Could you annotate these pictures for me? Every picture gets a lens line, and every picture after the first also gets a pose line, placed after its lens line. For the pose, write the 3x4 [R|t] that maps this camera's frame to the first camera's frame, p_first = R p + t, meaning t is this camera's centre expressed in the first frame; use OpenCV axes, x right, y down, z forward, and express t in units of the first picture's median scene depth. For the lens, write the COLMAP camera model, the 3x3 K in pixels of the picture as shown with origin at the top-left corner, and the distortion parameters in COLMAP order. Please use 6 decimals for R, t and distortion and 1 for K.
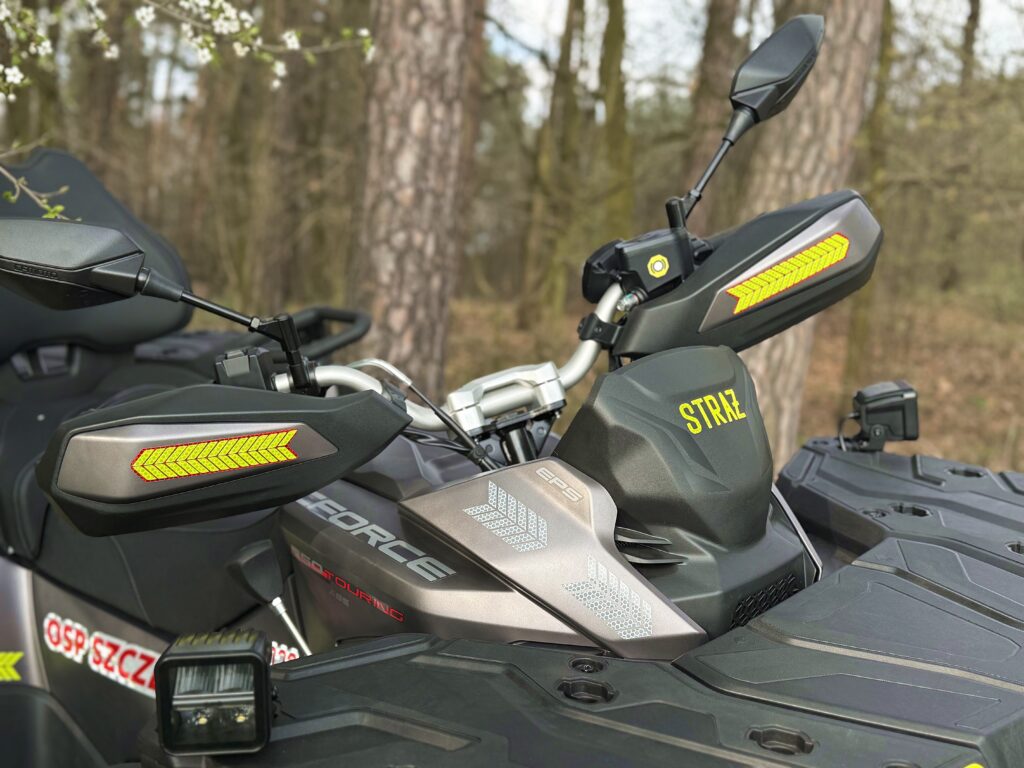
lens RADIAL K [[1133.7, 0, 512.0], [0, 1133.7, 384.0], [0, 0, 1]] dist [0.142052, -0.001160]
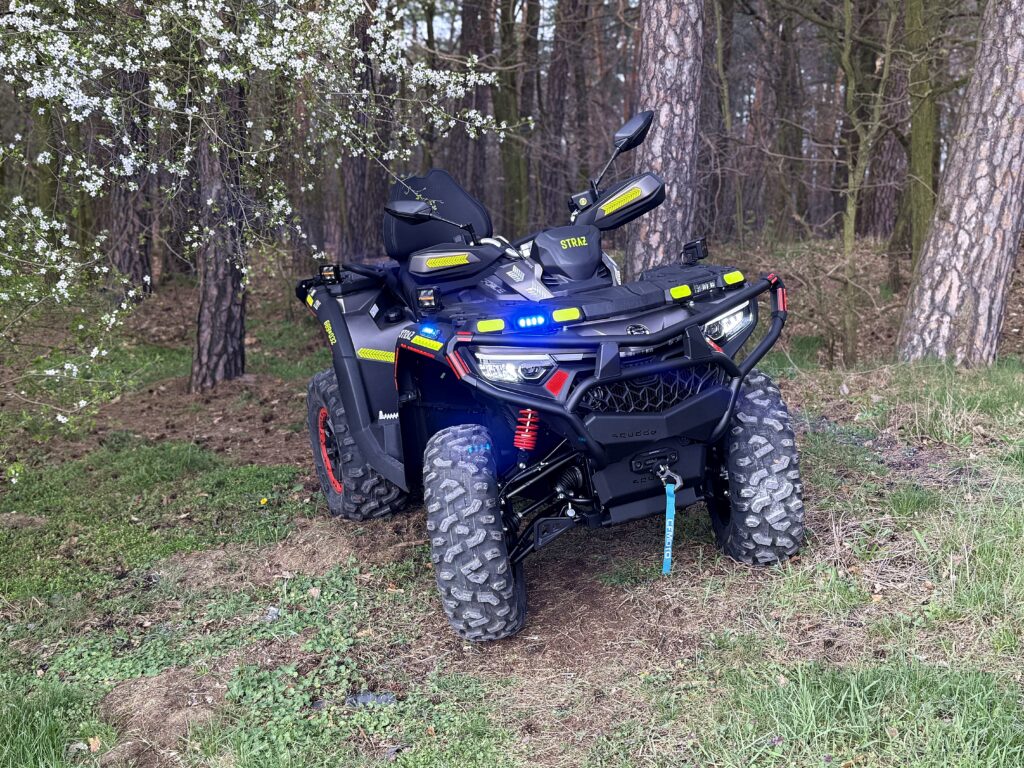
lens RADIAL K [[1203.1, 0, 512.0], [0, 1203.1, 384.0], [0, 0, 1]] dist [0.209976, -0.420005]
pose [[0.915889, -0.005282, -0.401398, 0.419219], [0.018991, 0.999364, 0.030182, 0.096259], [0.400983, -0.035266, 0.915406, -0.700579]]
